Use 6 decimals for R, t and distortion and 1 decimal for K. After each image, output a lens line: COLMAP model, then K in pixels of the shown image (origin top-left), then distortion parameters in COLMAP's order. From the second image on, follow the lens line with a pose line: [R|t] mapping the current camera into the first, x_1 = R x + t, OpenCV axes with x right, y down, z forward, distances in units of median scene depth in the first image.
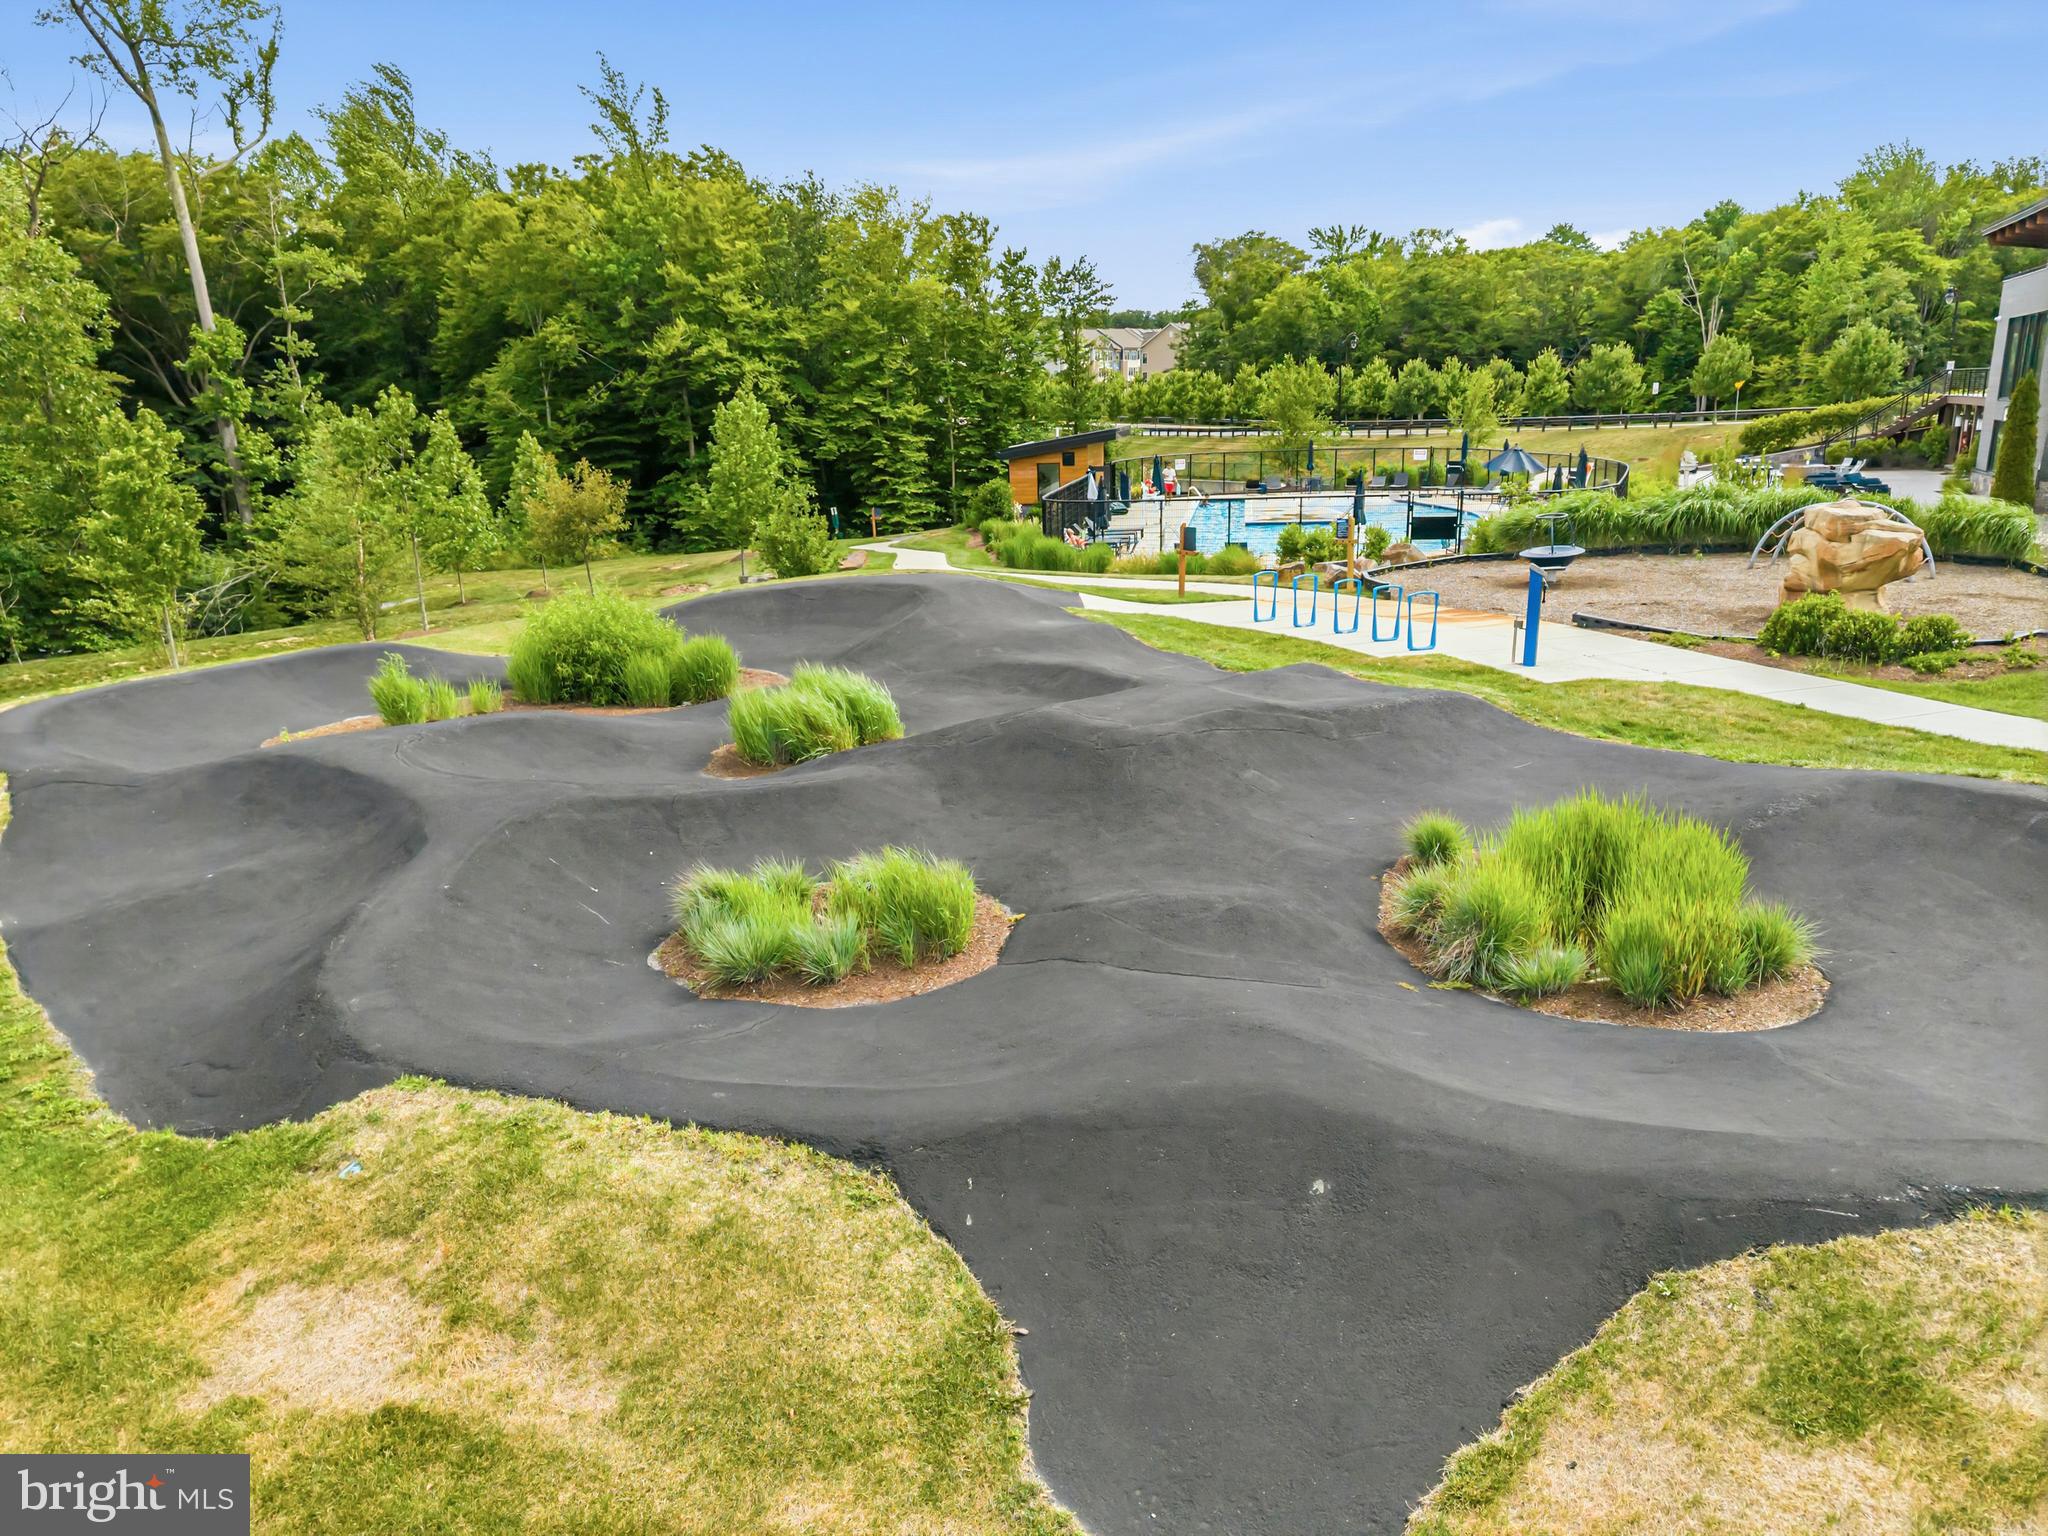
lens RADIAL K [[1392.5, 0, 1024.0], [0, 1392.5, 768.0], [0, 0, 1]] dist [0.008915, -0.008019]
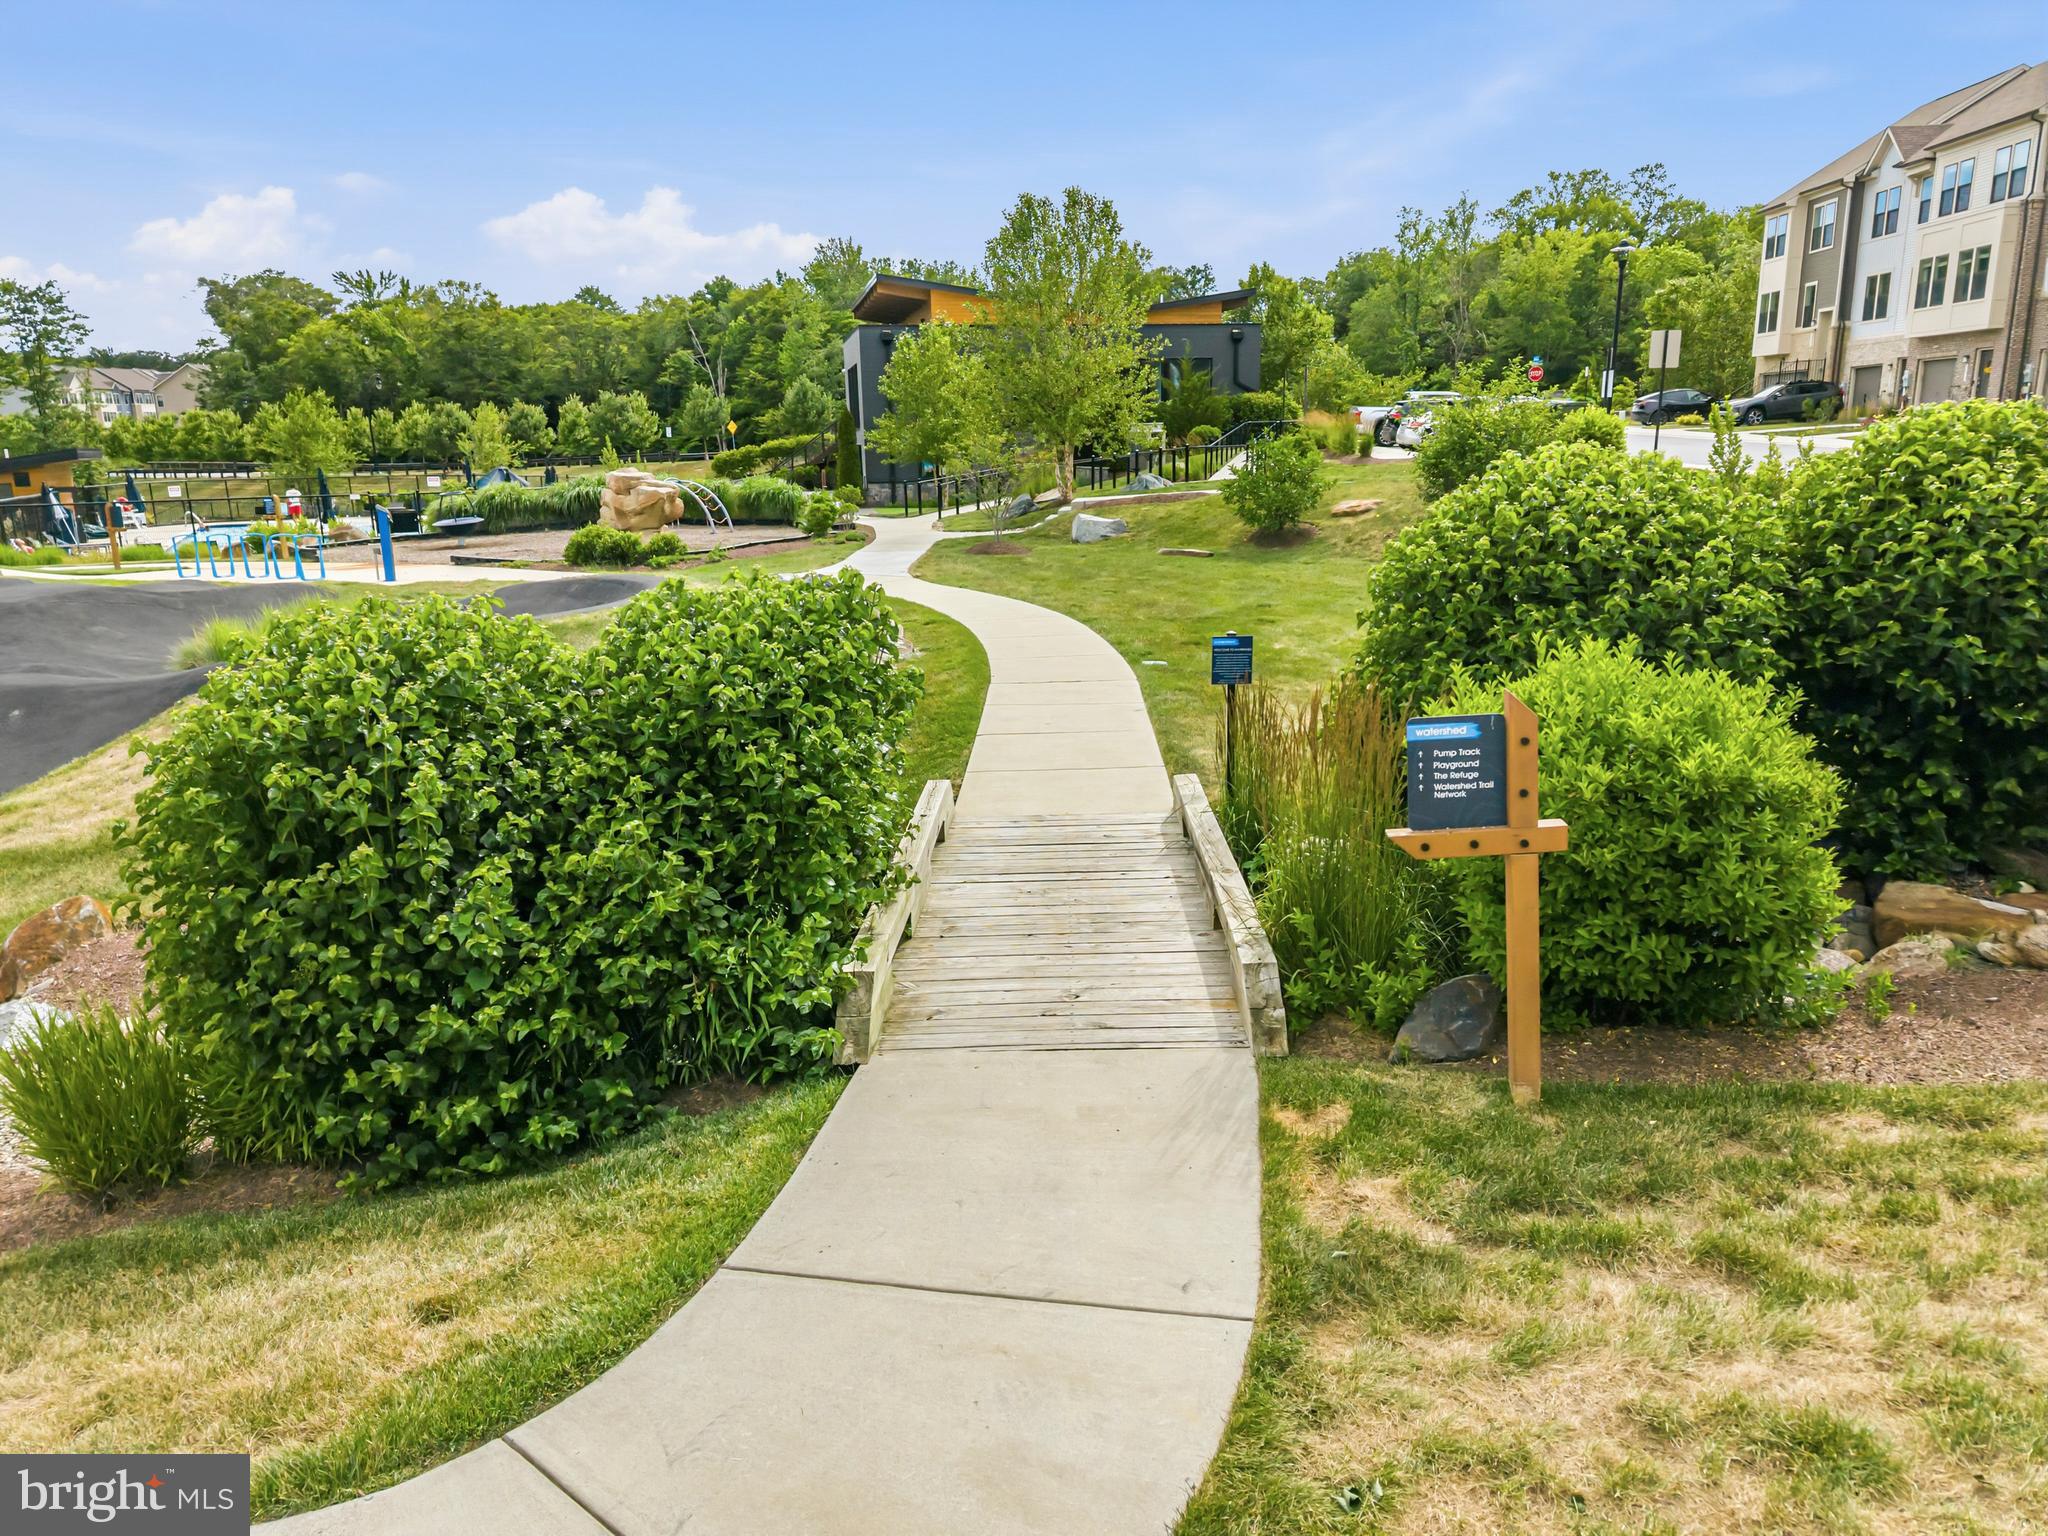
lens RADIAL K [[1392.5, 0, 1024.0], [0, 1392.5, 768.0], [0, 0, 1]] dist [0.008915, -0.008019]
pose [[0.817464, -0.119893, 0.563363, 0.012540], [0.141914, 0.989868, 0.004737, 0.027145], [-0.558223, 0.076077, 0.826196, -0.063770]]
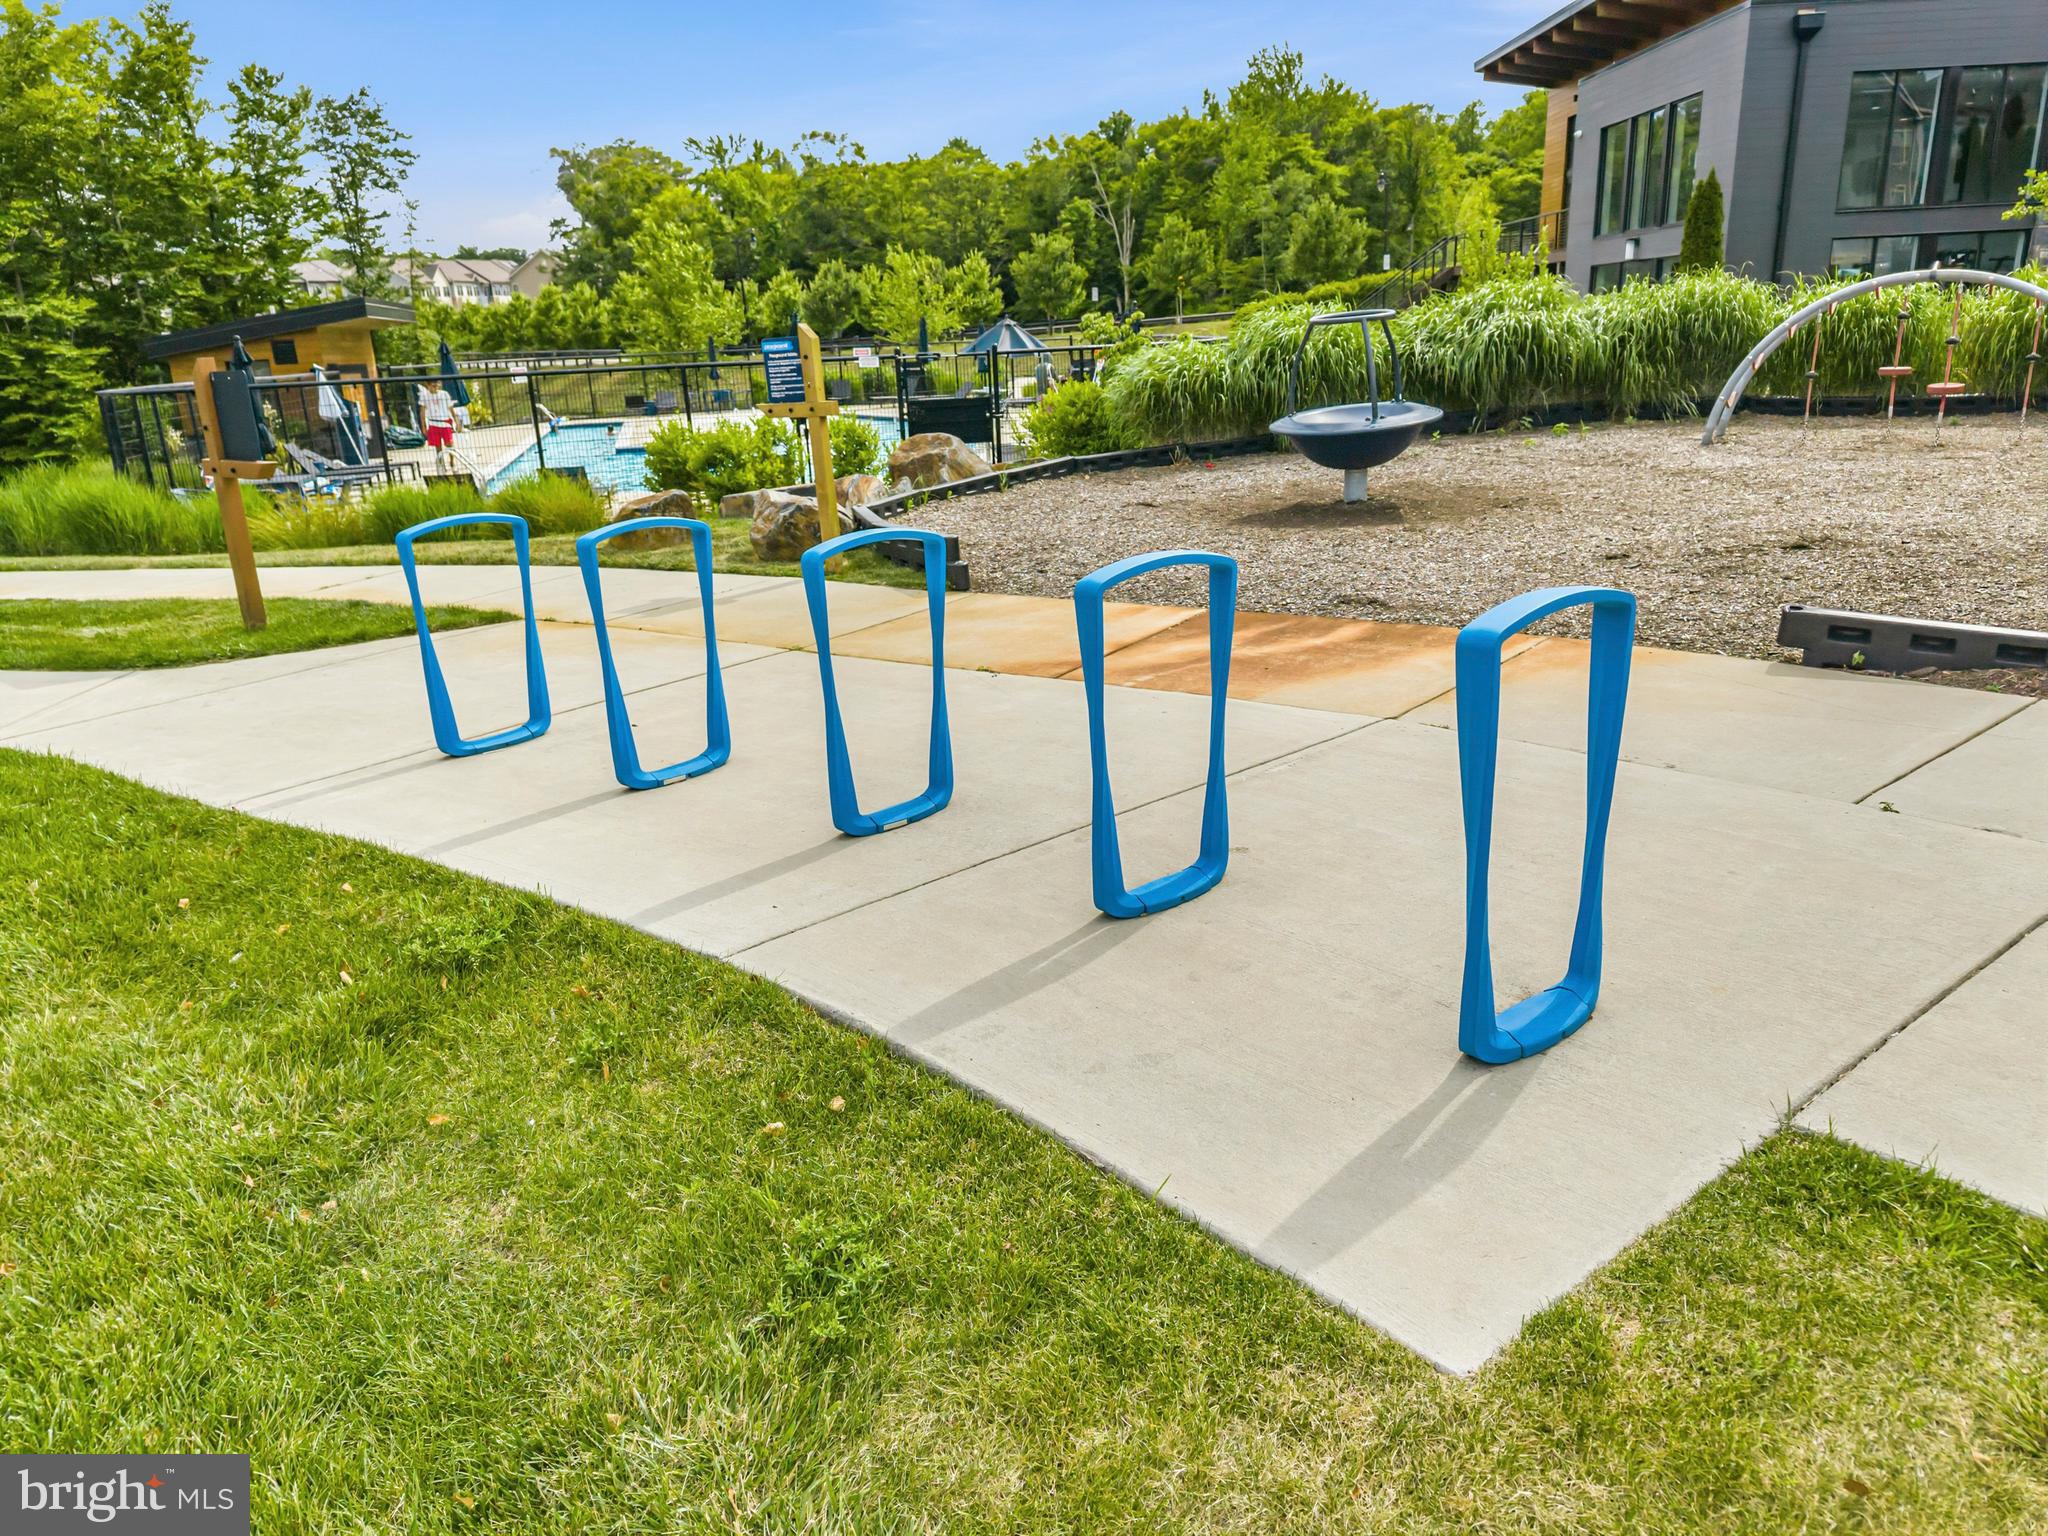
lens RADIAL K [[1390.6, 0, 1034.7], [0, 1390.6, 760.2], [0, 0, 1]] dist [-0.002177, 0.000291]
pose [[0.916526, -0.129565, 0.378408, 0.032271], [0.118976, 0.991569, 0.051343, -0.020377], [-0.381870, -0.002036, 0.924214, 0.148459]]
